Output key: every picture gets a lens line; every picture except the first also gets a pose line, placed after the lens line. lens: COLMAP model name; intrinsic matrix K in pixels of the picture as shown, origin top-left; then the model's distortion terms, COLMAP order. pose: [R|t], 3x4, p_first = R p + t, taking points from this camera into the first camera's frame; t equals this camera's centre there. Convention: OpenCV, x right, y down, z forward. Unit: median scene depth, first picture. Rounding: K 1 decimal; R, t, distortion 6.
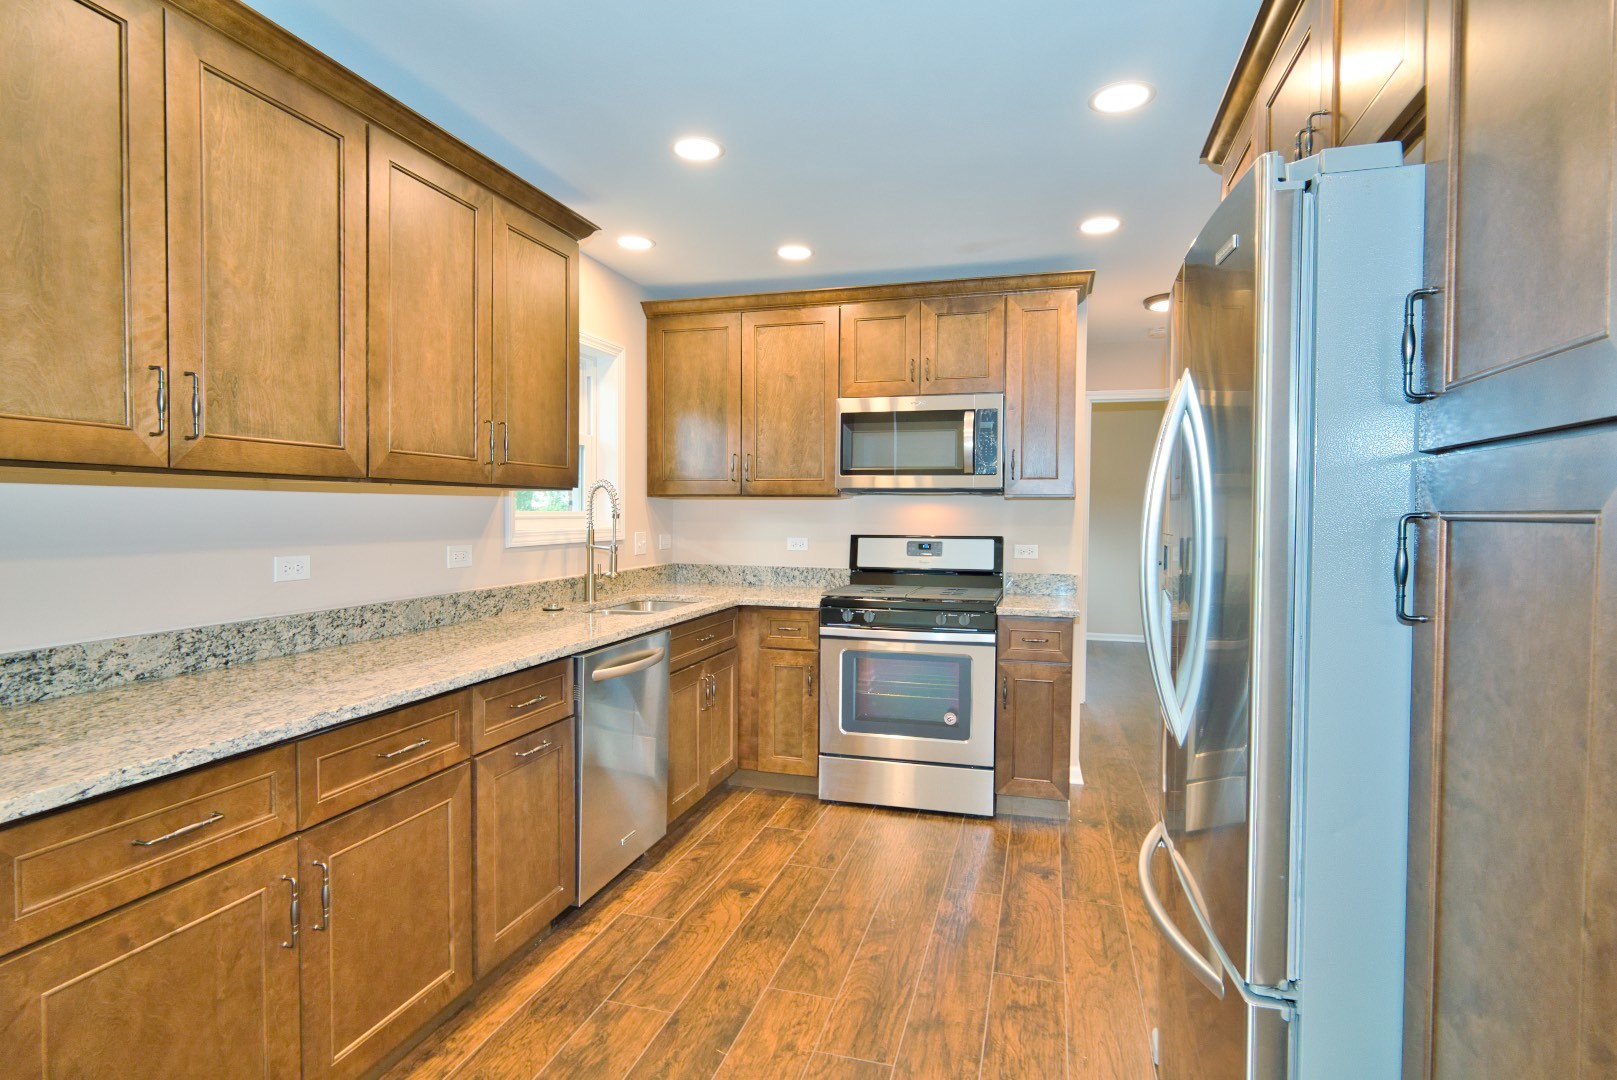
lens RADIAL K [[834.1, 0, 813.7], [0, 834.1, 536.9], [0, 0, 1]] dist [-0.014369, 0.006697]
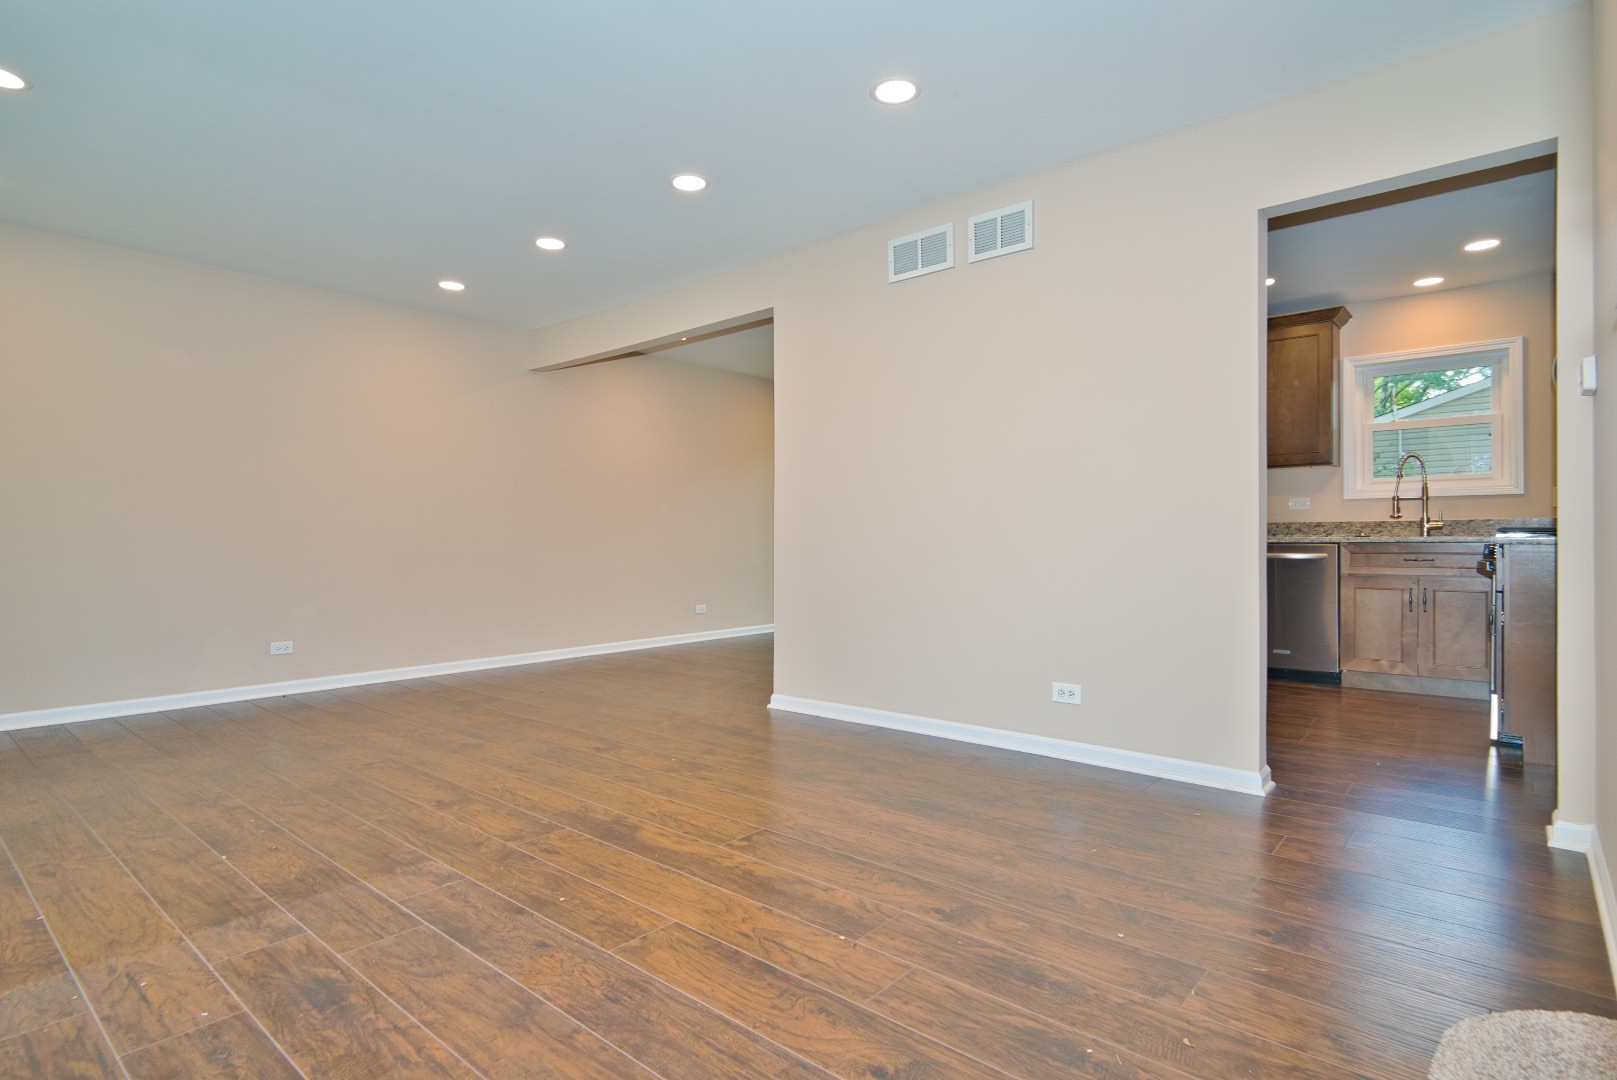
lens RADIAL K [[834.1, 0, 806.3], [0, 834.1, 536.5], [0, 0, 1]] dist [-0.014369, 0.006697]
pose [[-0.423873, -0.004881, -0.905708, 1.762334], [-0.027022, 0.999608, 0.007259, 0.114200], [0.905318, 0.027551, -0.423839, 0.780618]]
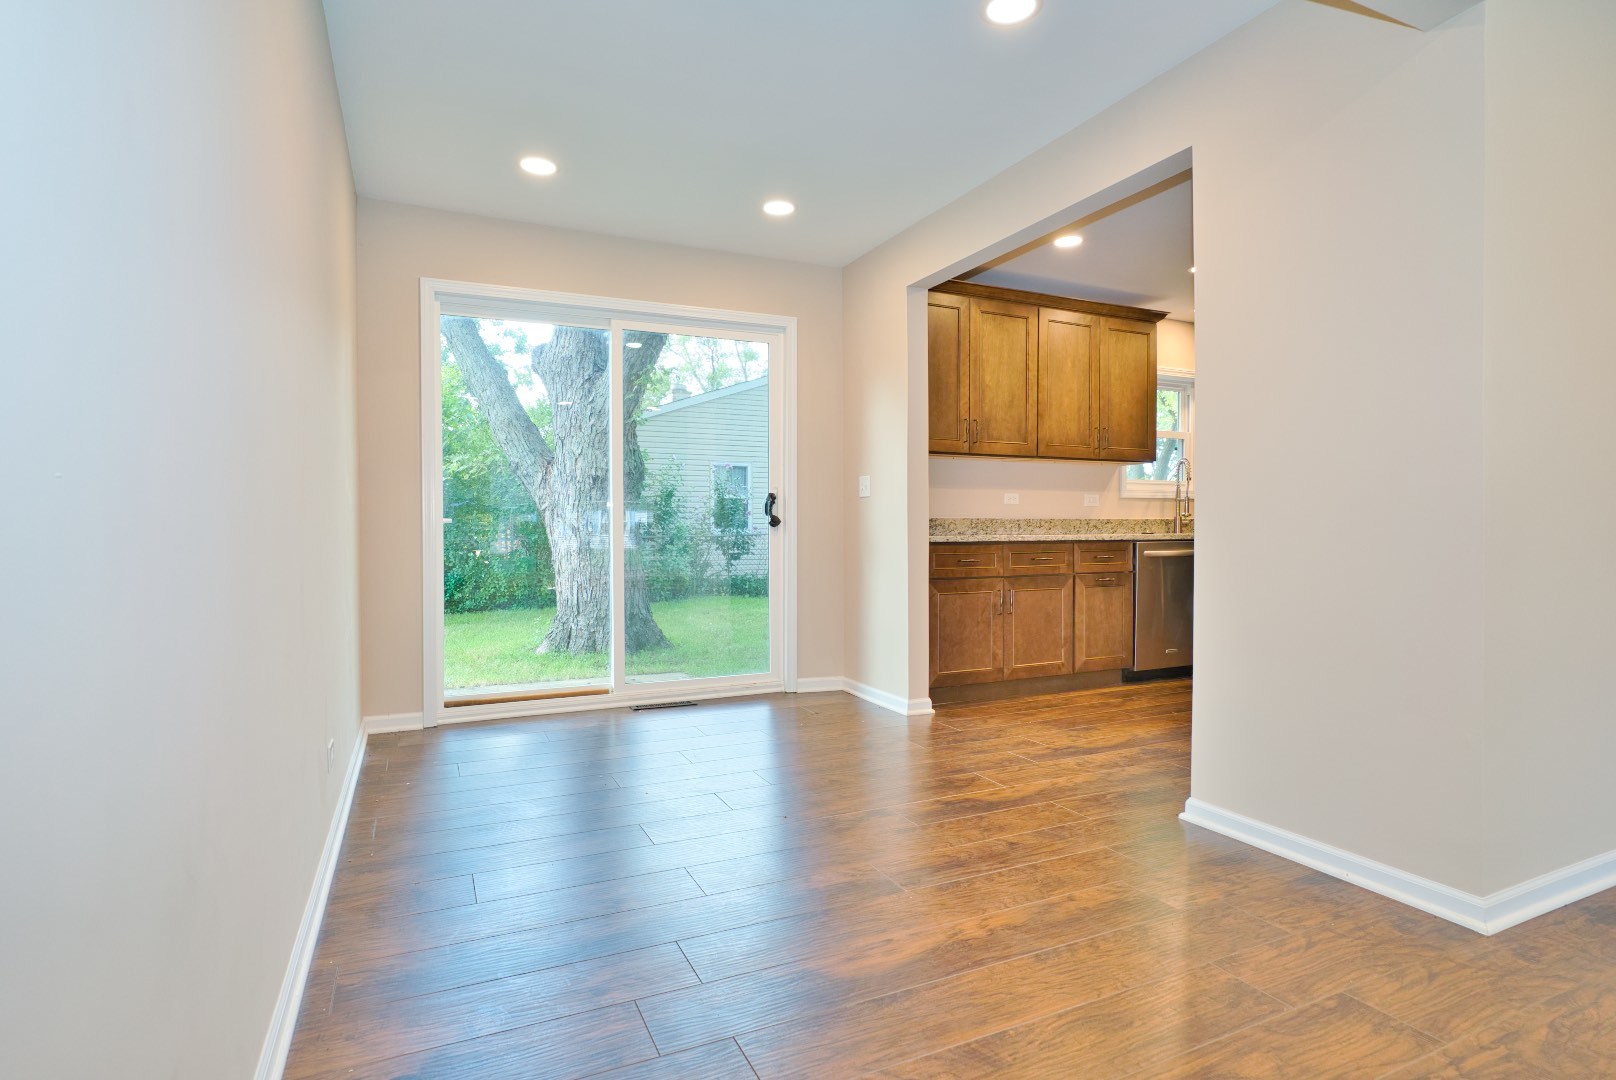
lens RADIAL K [[833.6, 0, 795.7], [0, 833.6, 542.5], [0, 0, 1]] dist [-0.014369, 0.006697]
pose [[0.647751, 0.006787, -0.761822, 0.591066], [-0.018915, 0.999795, -0.007176, 0.146464], [0.761617, 0.019058, 0.647747, -0.755243]]
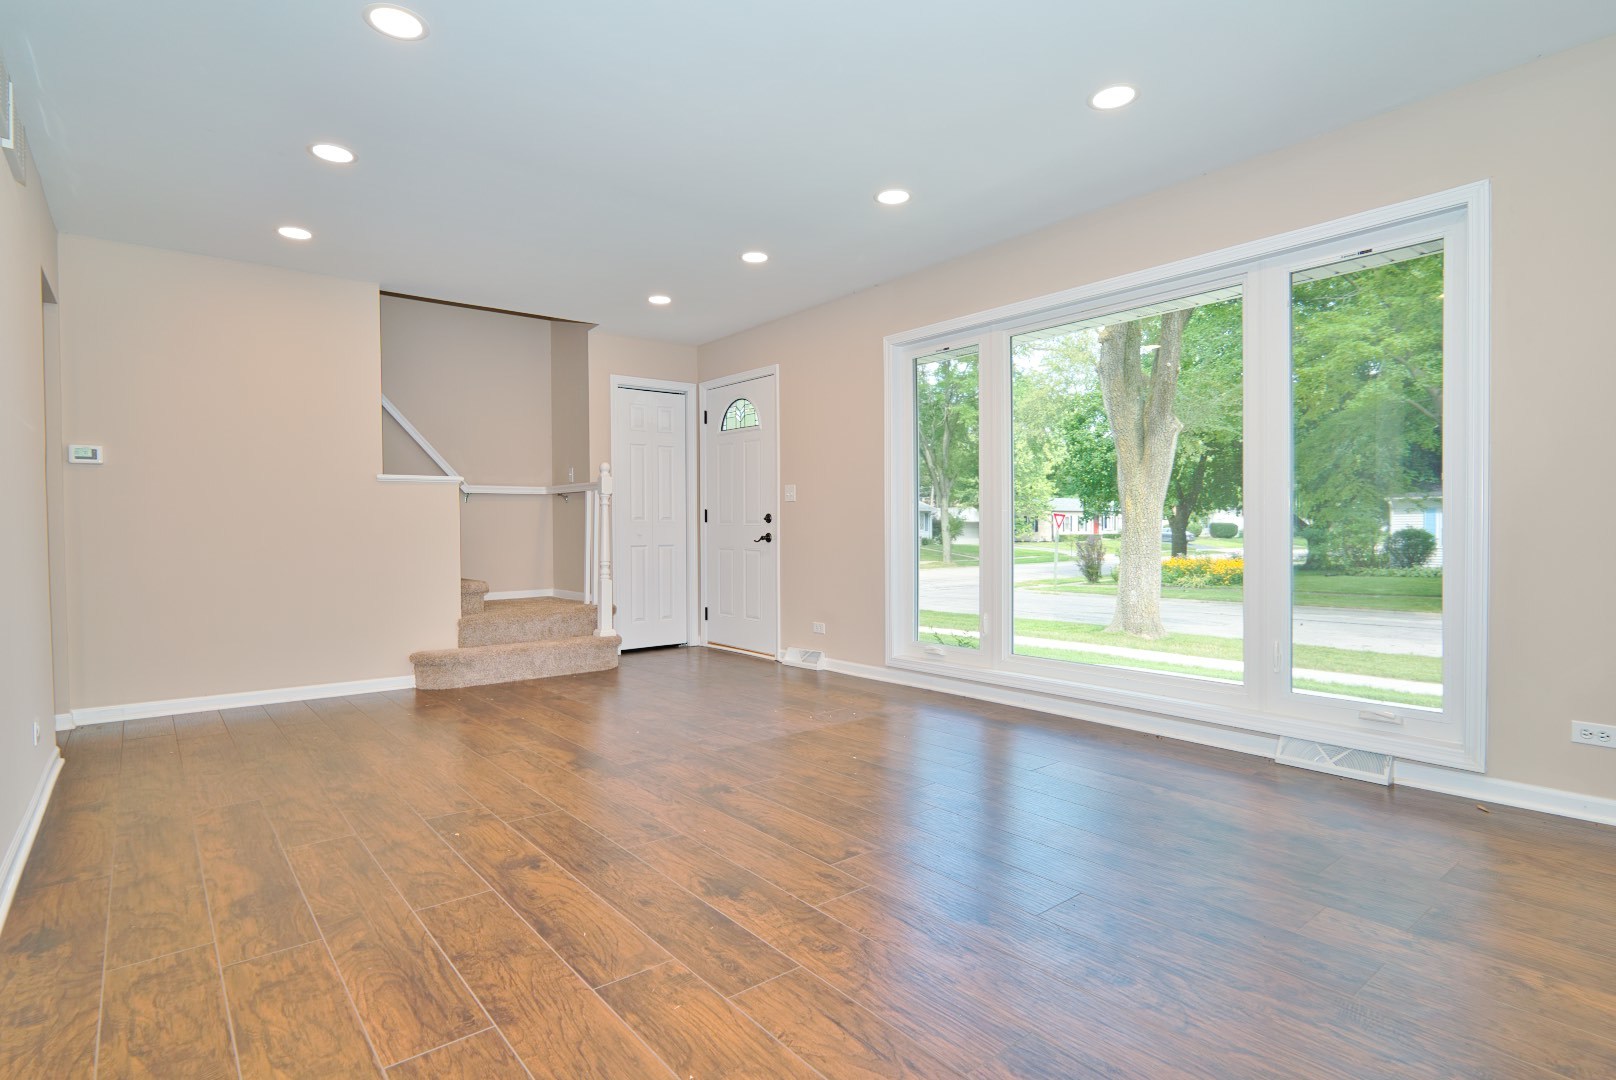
lens RADIAL K [[833.6, 0, 819.2], [0, 833.6, 540.7], [0, 0, 1]] dist [-0.014369, 0.006697]
pose [[0.564765, -0.023959, 0.824904, 0.296331], [0.038378, 0.999260, 0.002747, 0.137960], [-0.824359, 0.030107, 0.565266, -0.683855]]
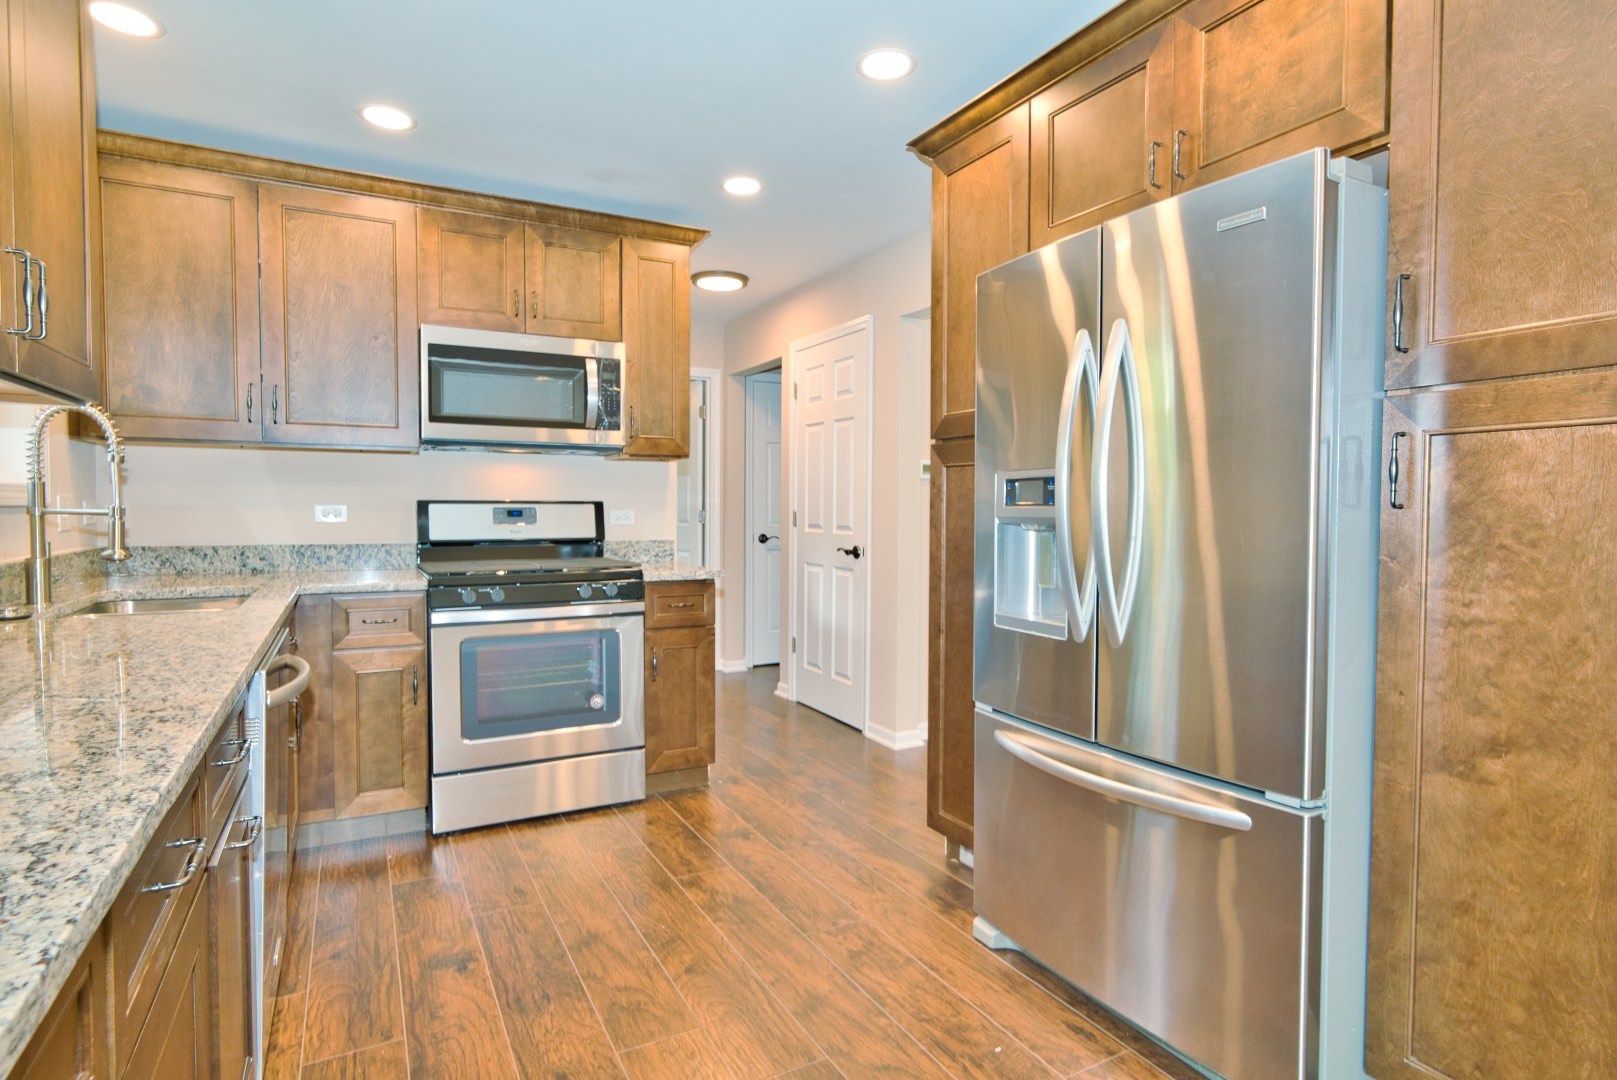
lens RADIAL K [[834.1, 0, 817.4], [0, 834.1, 539.1], [0, 0, 1]] dist [-0.014369, 0.006697]
pose [[0.713738, -0.029193, 0.699804, -0.342933], [0.021126, 0.999574, 0.020152, 0.038032], [-0.700094, 0.000400, 0.714051, 0.239381]]
